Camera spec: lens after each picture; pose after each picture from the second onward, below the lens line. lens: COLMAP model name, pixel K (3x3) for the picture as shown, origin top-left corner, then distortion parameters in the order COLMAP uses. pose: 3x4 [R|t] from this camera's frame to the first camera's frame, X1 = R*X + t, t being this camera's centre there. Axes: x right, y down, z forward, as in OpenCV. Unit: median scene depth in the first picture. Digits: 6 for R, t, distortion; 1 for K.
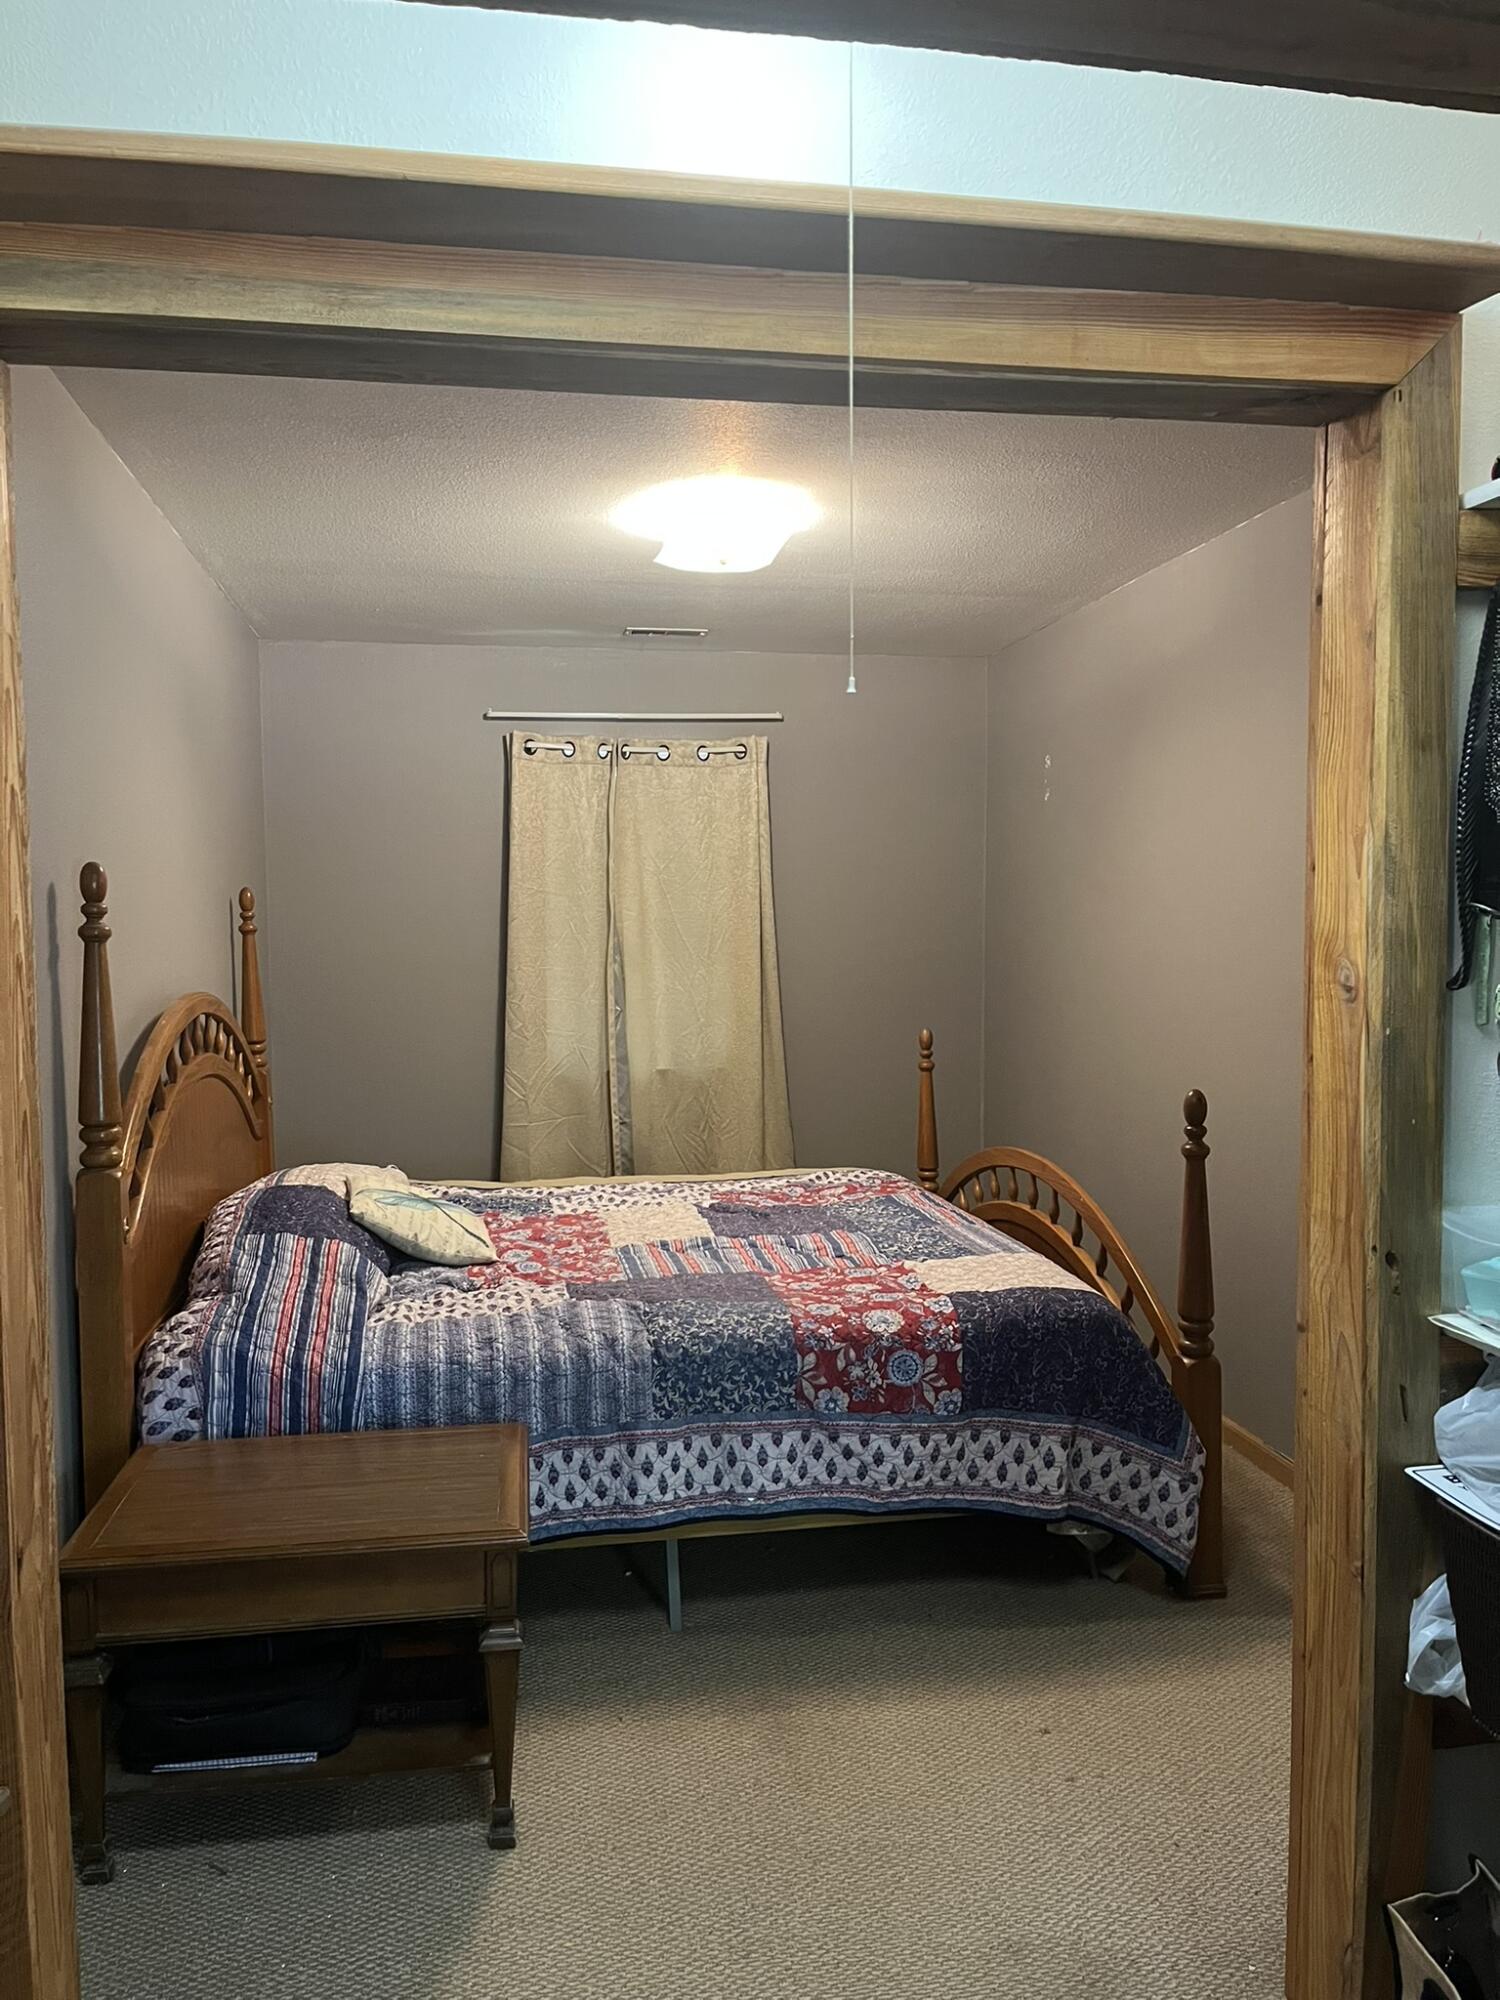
lens RADIAL K [[1517.8, 0, 725.5], [0, 1517.8, 995.6], [0, 0, 1]] dist [0.001349, -0.037087]
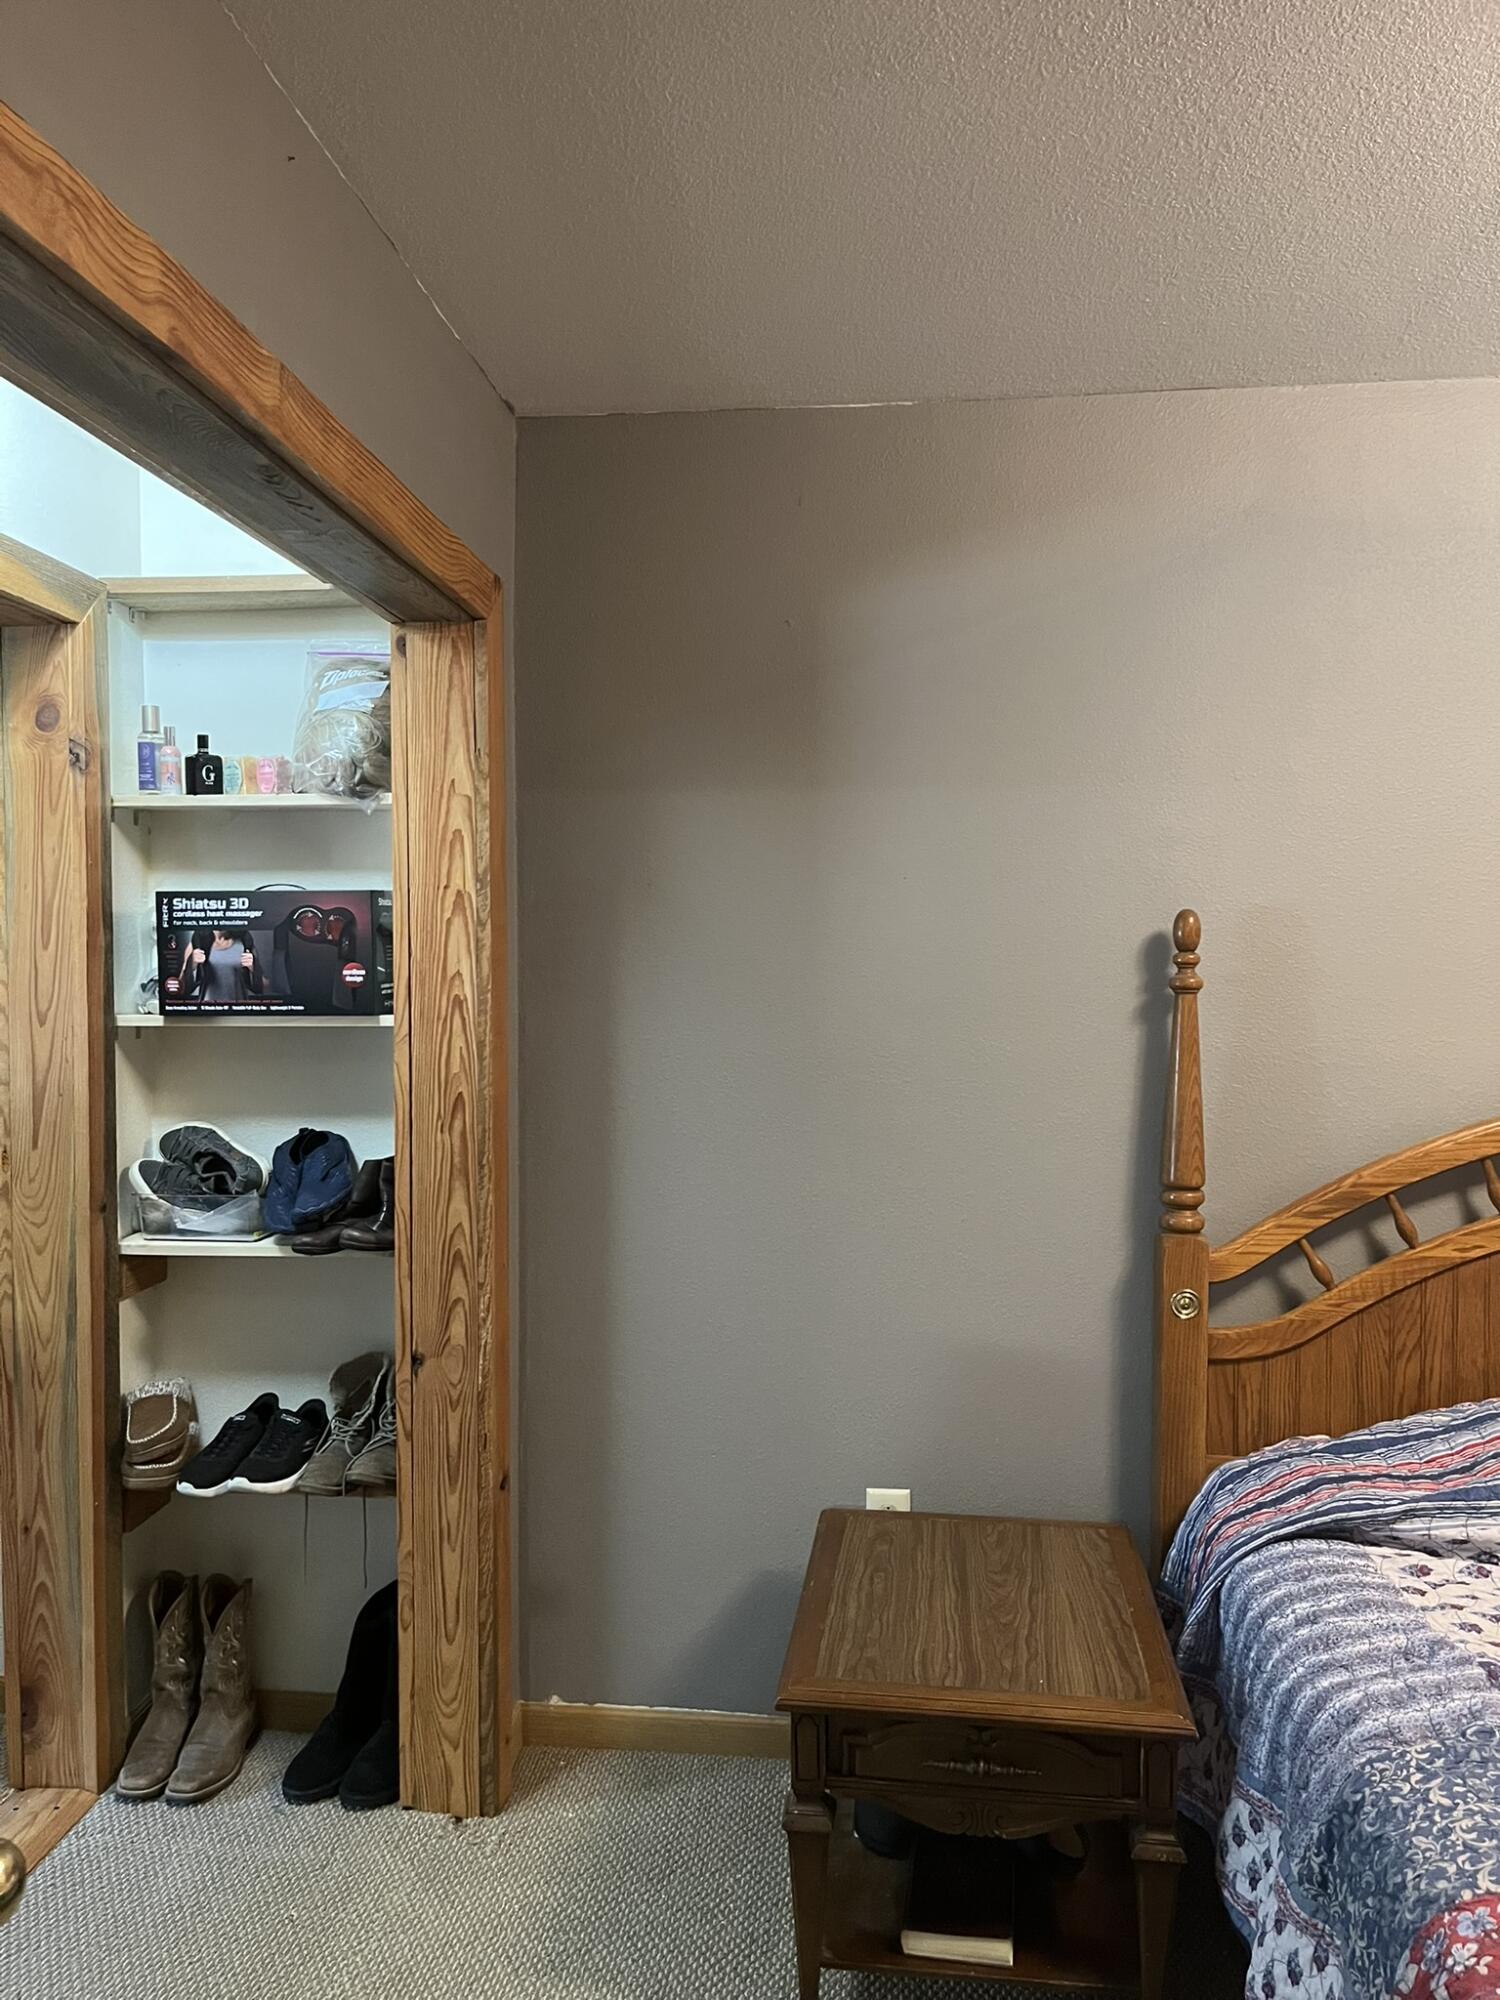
lens RADIAL K [[1517.8, 0, 725.5], [0, 1517.8, 995.6], [0, 0, 1]] dist [0.001349, -0.037087]
pose [[-0.291750, 0.028067, -0.956083, 0.534683], [-0.046248, 0.997986, 0.043409, -0.057977], [0.955376, 0.056881, -0.289865, 0.934421]]
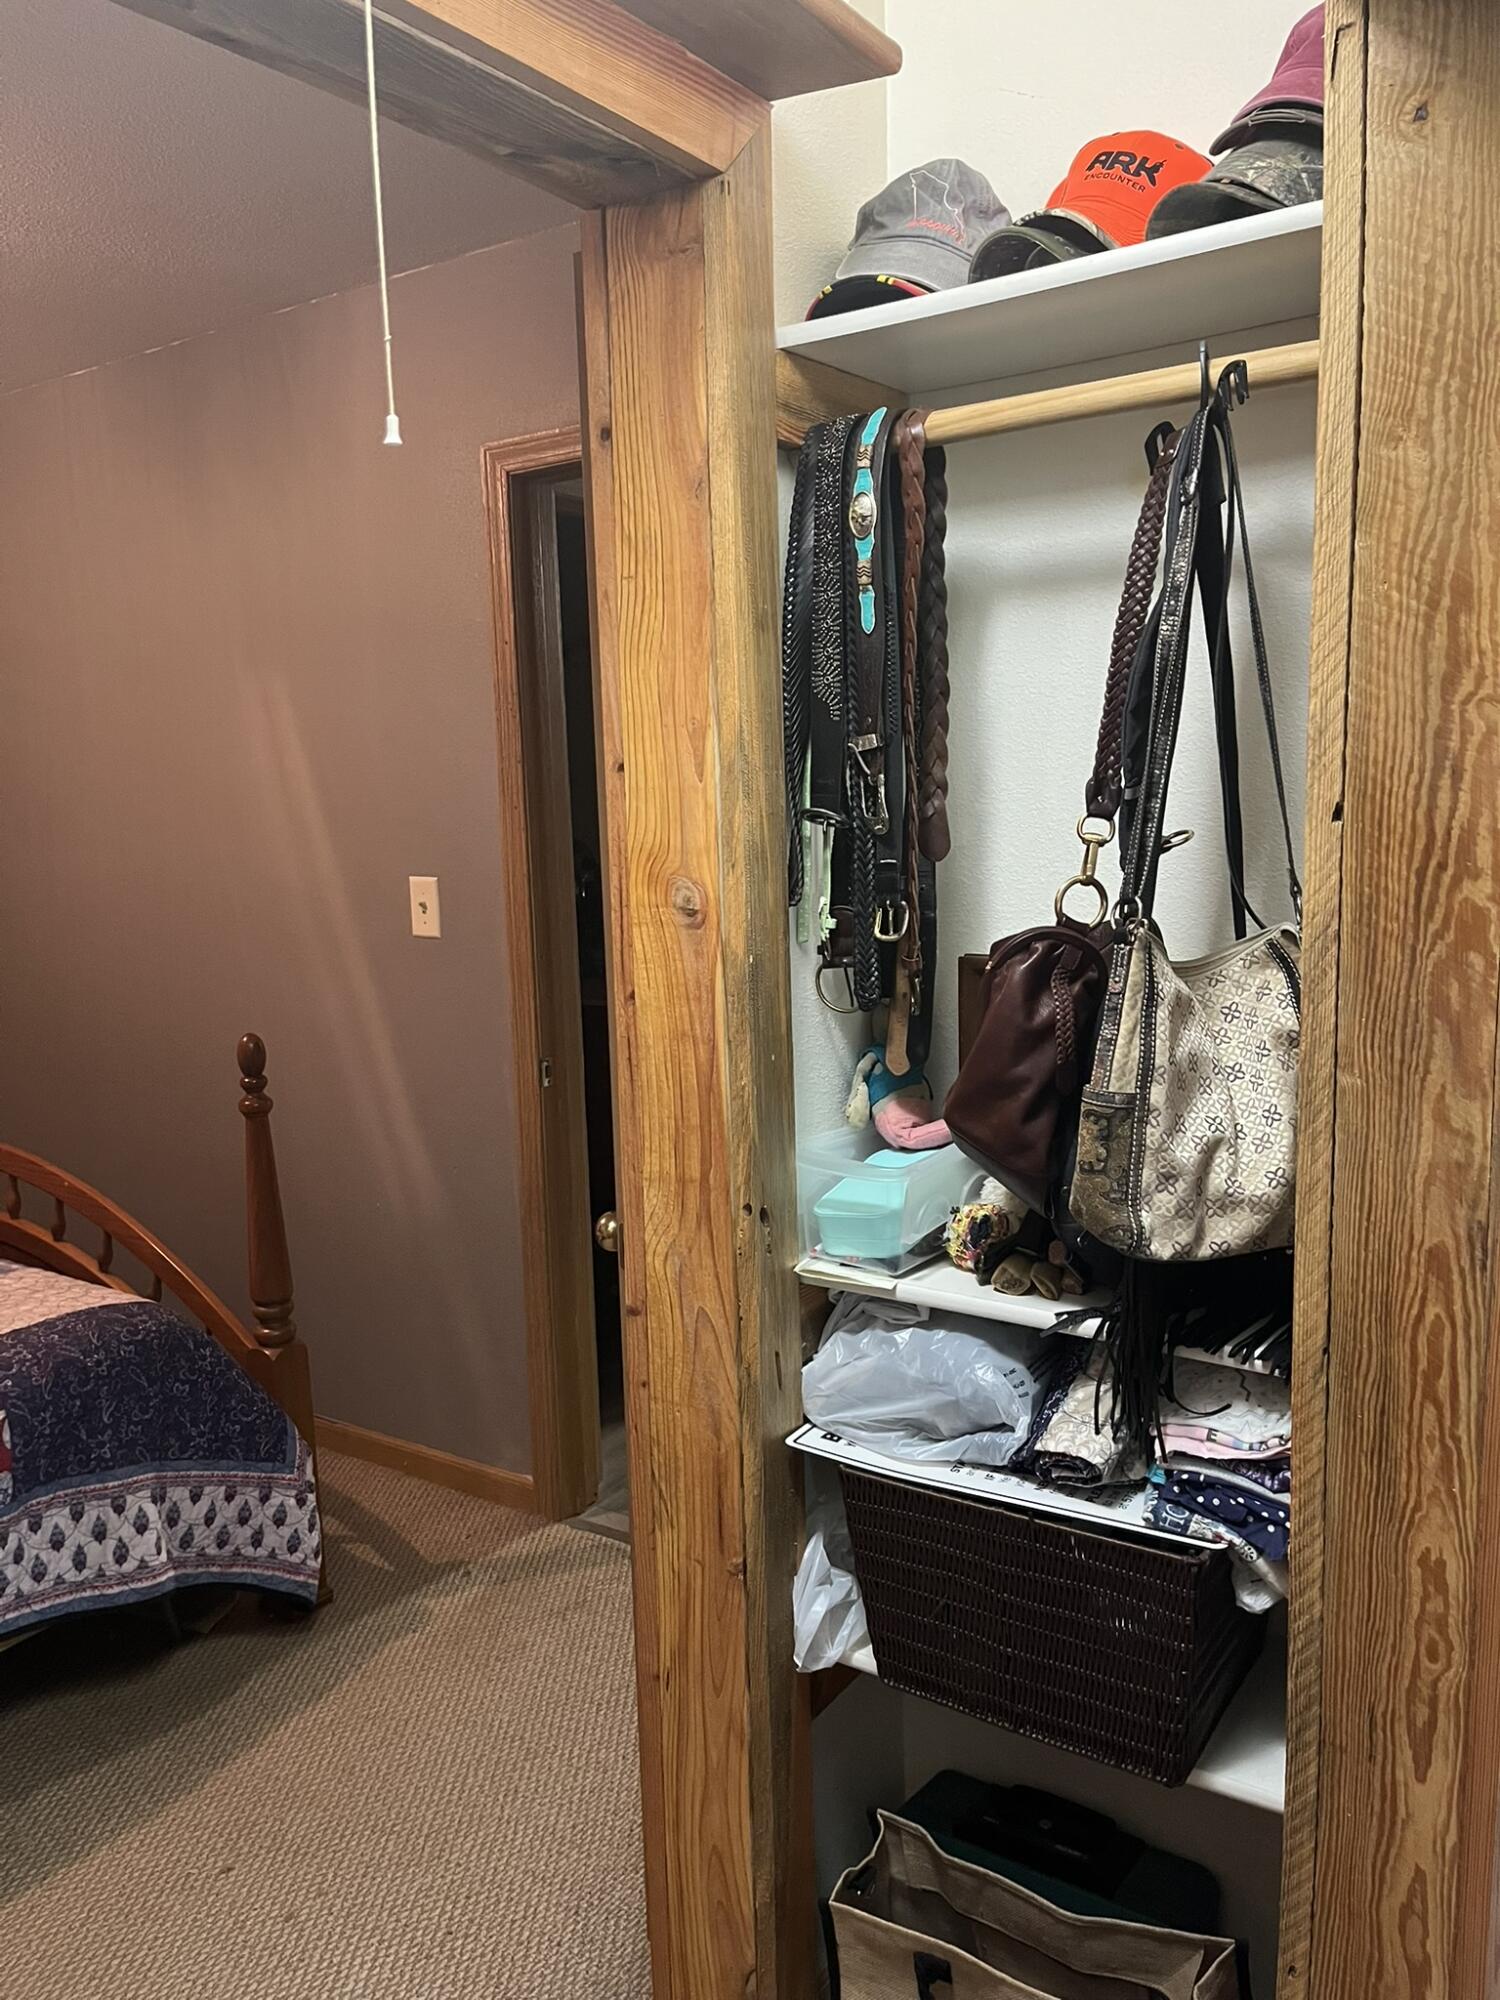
lens RADIAL K [[1596.8, 0, 750.0], [0, 1596.8, 1000.0], [0, 0, 1]] dist [0.008180, -0.004247]
pose [[0.714586, -0.112002, 0.690523, -0.106378], [0.067770, 0.993541, 0.091019, -0.019569], [-0.696257, -0.018244, 0.717560, 0.188088]]
